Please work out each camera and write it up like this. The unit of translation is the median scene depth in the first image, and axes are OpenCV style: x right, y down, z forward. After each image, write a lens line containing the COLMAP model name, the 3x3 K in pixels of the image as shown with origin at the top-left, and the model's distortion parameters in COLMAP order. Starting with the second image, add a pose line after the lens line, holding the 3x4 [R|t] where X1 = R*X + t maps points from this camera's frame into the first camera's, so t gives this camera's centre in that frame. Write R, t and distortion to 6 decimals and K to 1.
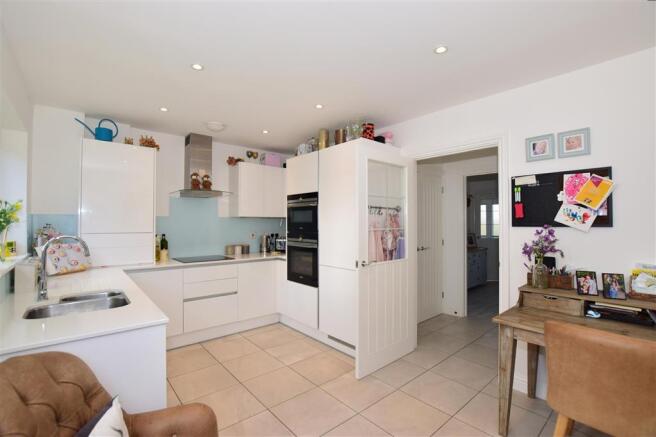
lens RADIAL K [[297.0, 0, 328.0], [0, 297.0, 218.5], [0, 0, 1]] dist [-0.040560, 0.000753]
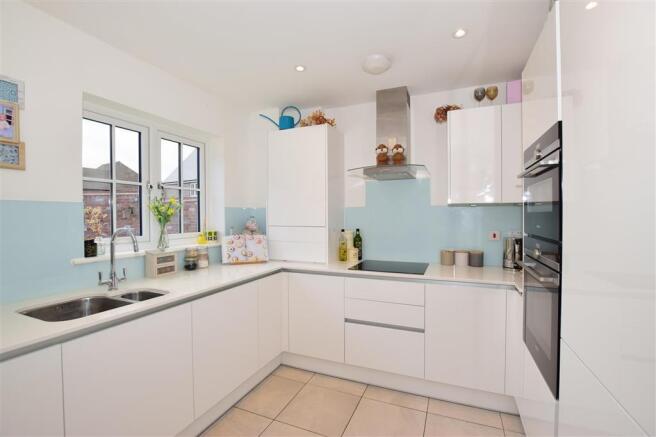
lens RADIAL K [[297.0, 0, 328.0], [0, 297.0, 218.5], [0, 0, 1]] dist [-0.040560, 0.000753]
pose [[0.432313, 0.005637, -0.901706, 0.138285], [0.018460, 0.999716, 0.015101, 0.010606], [0.901535, -0.023174, 0.432086, 0.556328]]
